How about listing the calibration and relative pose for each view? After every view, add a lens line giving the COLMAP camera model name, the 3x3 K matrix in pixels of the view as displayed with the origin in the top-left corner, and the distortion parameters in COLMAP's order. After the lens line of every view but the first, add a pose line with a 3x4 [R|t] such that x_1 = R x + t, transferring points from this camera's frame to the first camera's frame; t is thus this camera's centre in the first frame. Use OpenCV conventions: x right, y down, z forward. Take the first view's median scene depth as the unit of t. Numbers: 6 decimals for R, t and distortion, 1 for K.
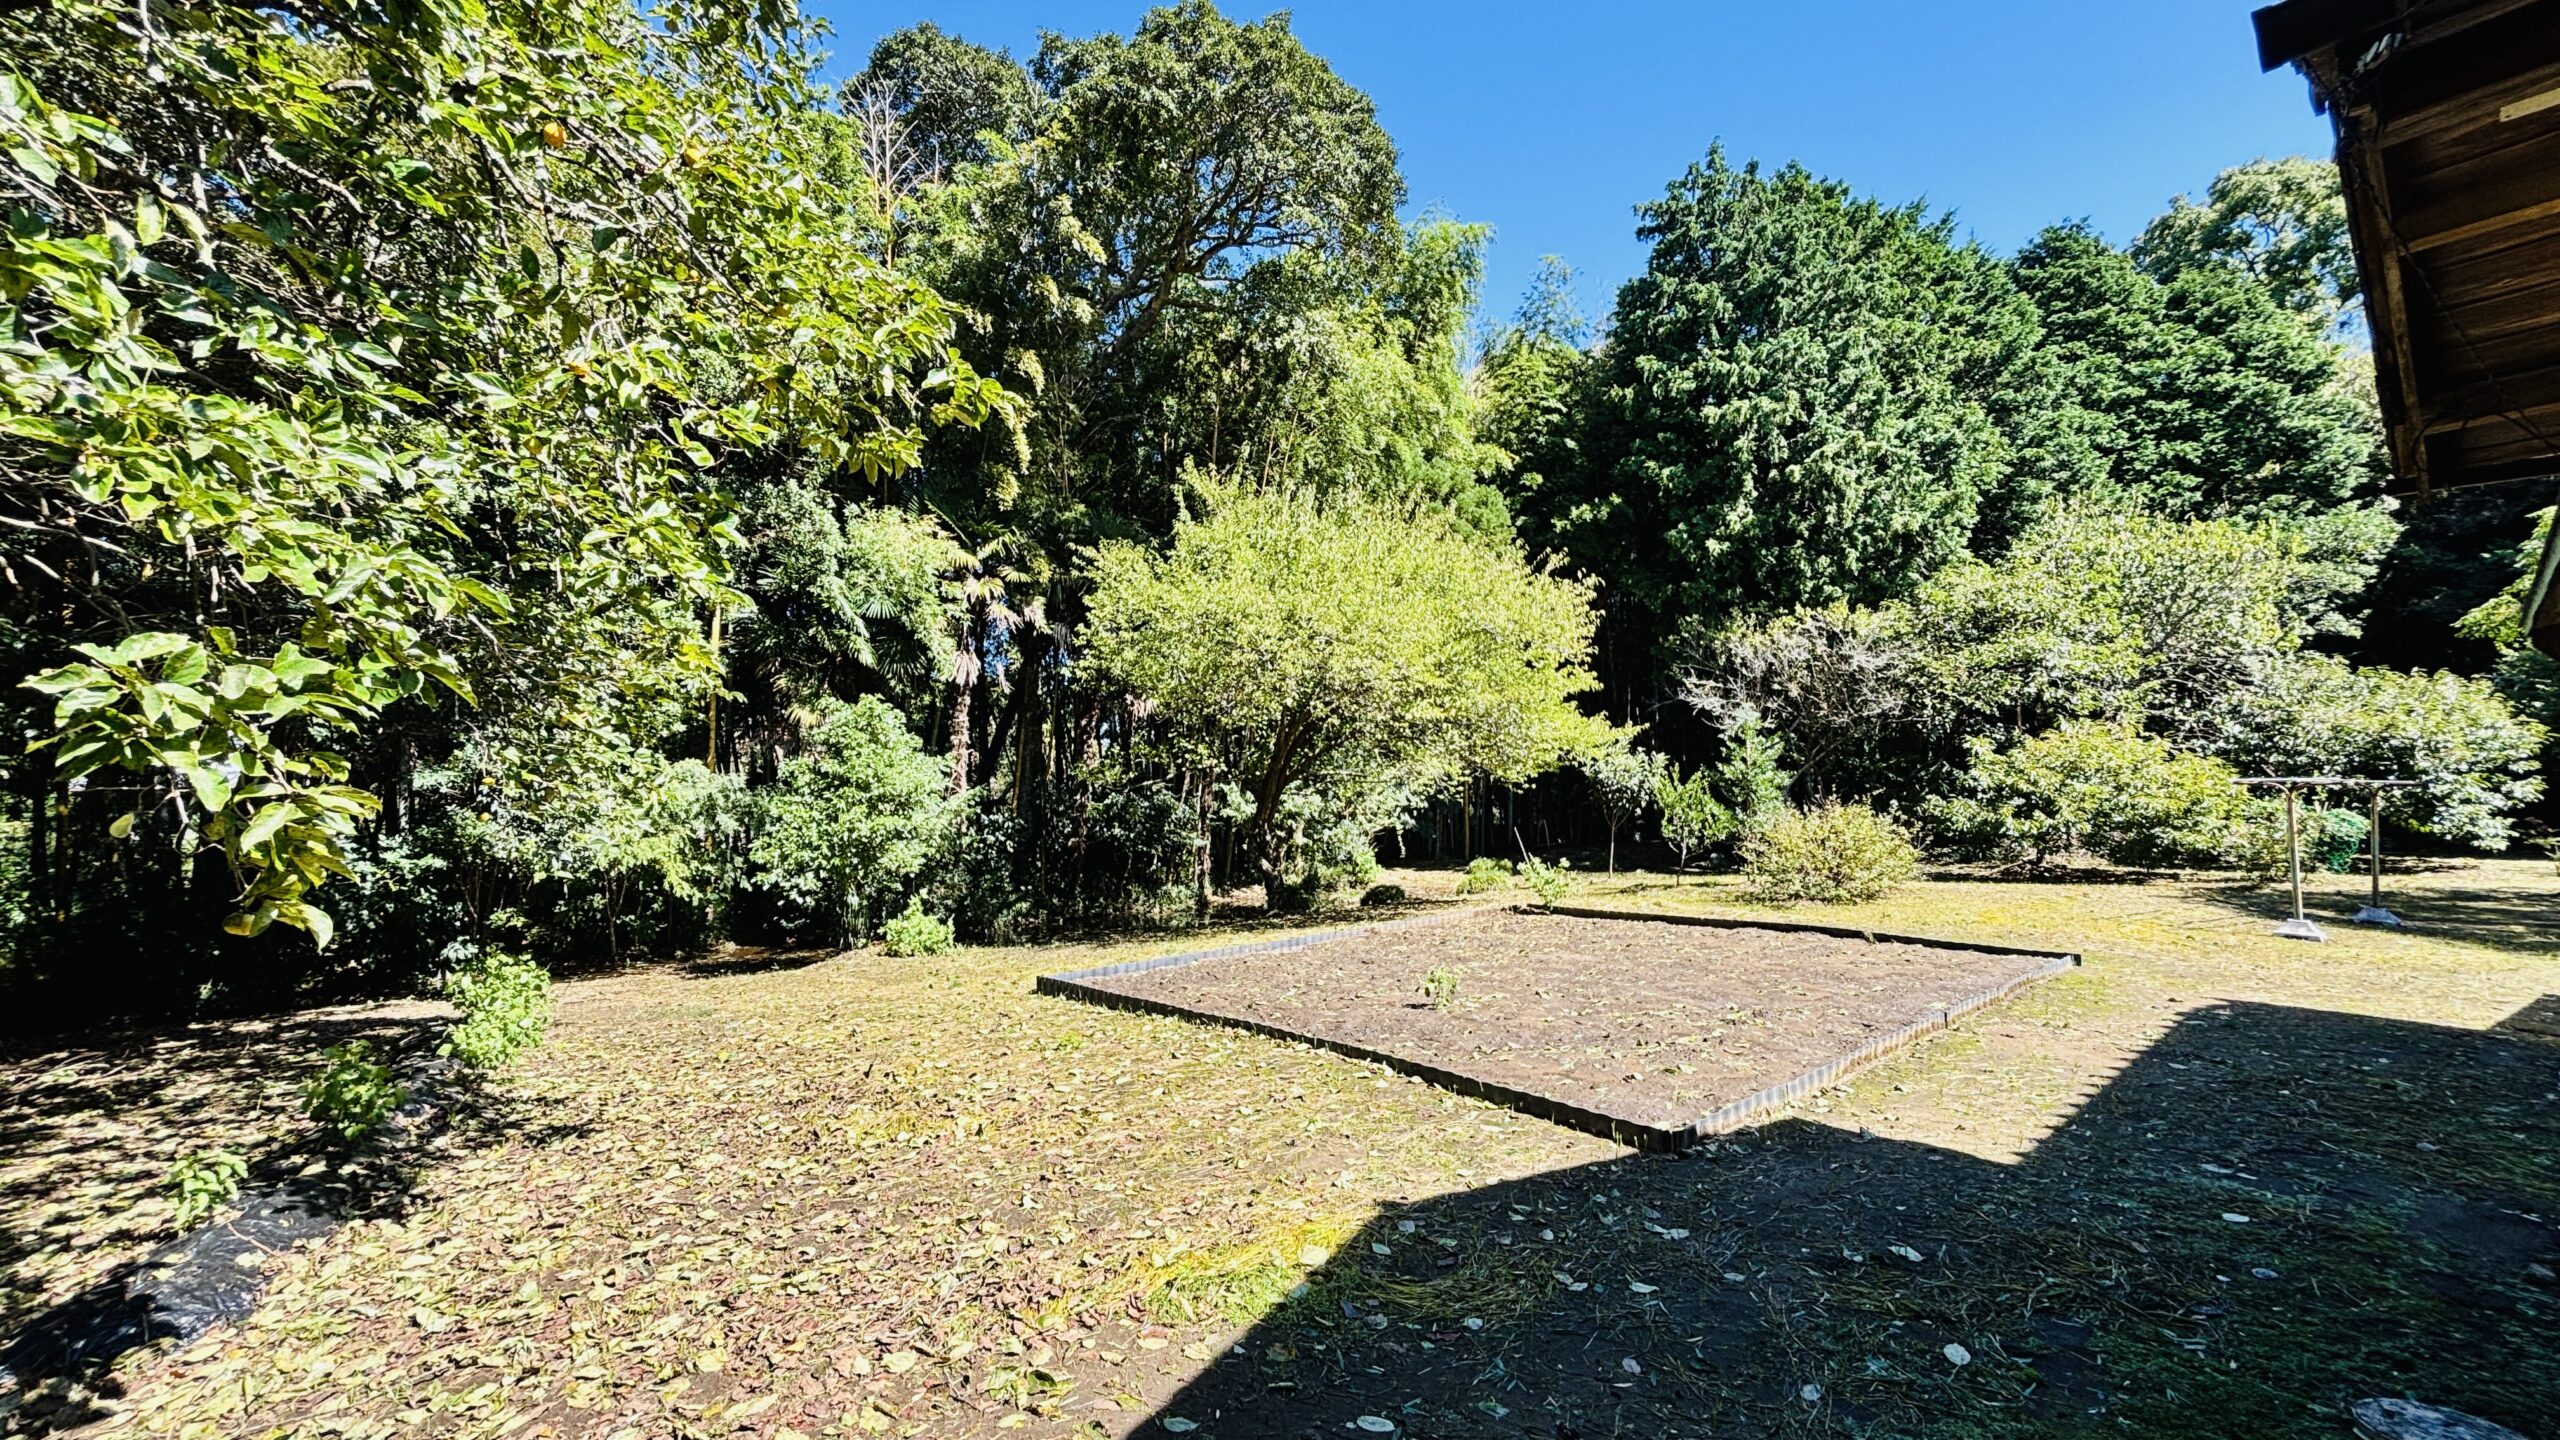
lens RADIAL K [[1033.7, 0, 1287.2], [0, 1033.7, 725.5], [0, 0, 1]] dist [0.003226, 0.000060]
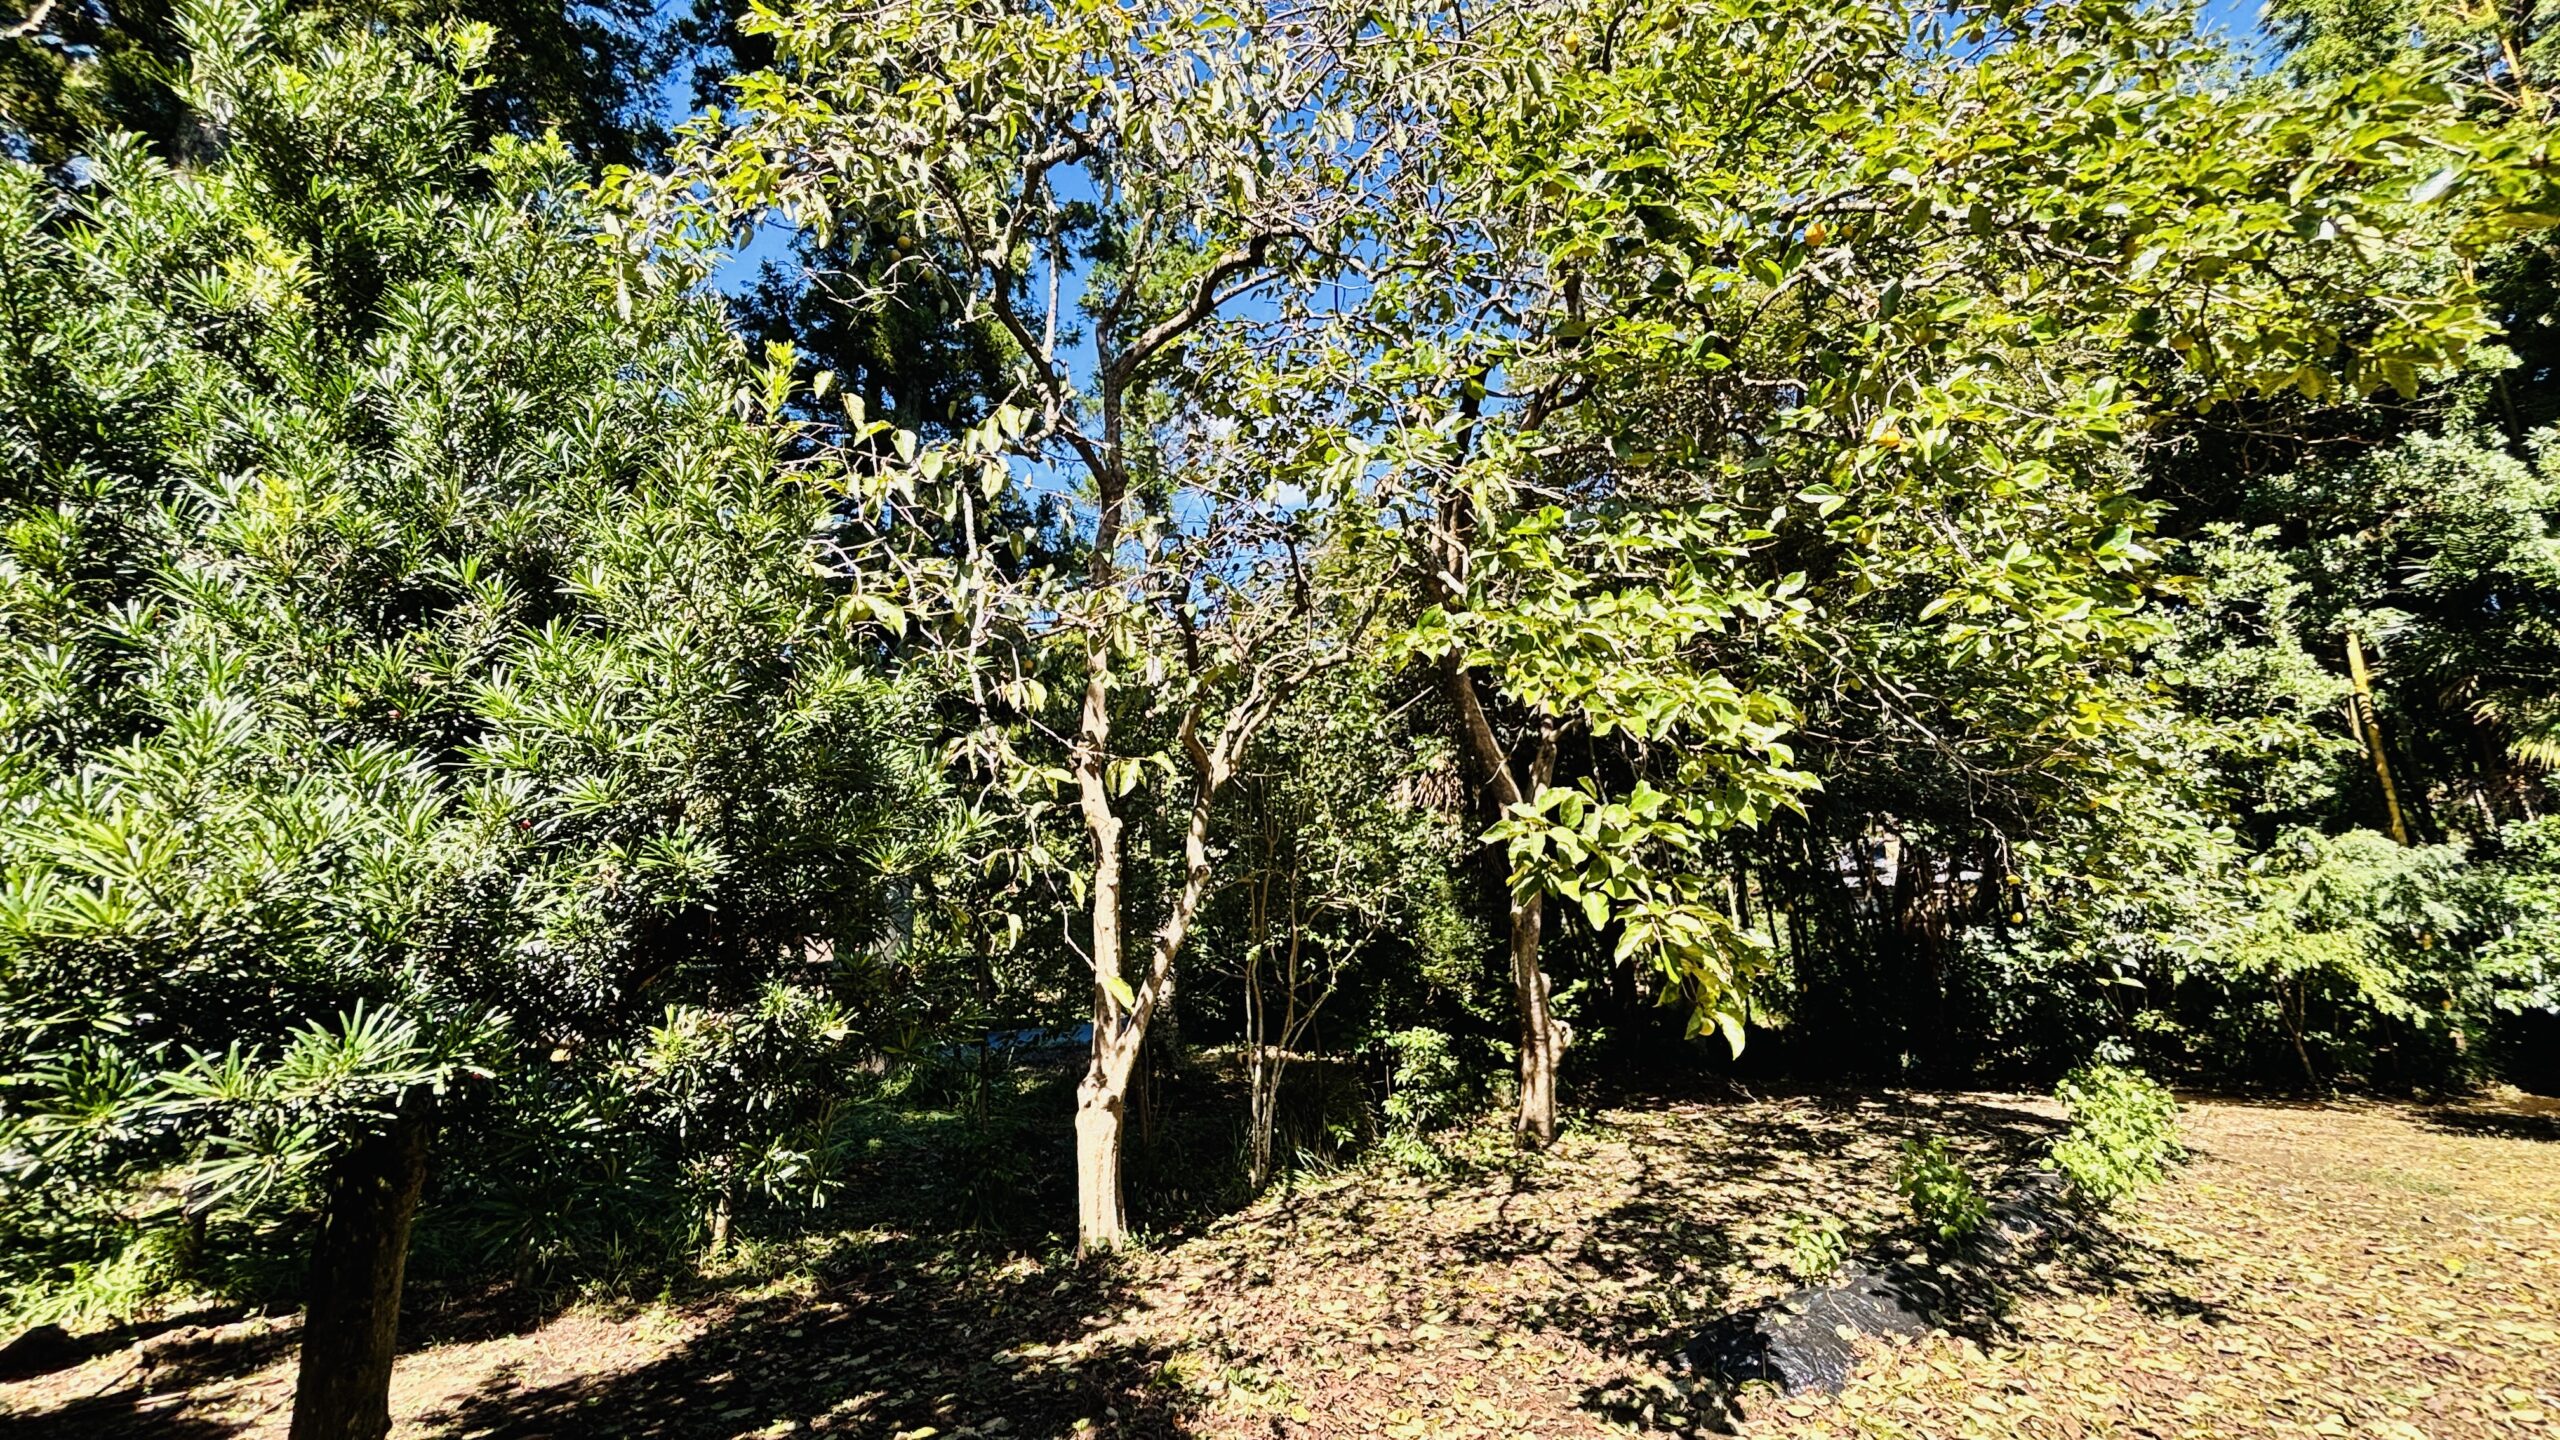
lens RADIAL K [[1033.7, 0, 1278.4], [0, 1033.7, 708.0], [0, 0, 1]] dist [0.003226, 0.000060]
pose [[0.210528, -0.192798, -0.958388, 0.031220], [0.097473, 0.979614, -0.175657, 0.001859], [0.972716, -0.056437, 0.225029, 0.142603]]
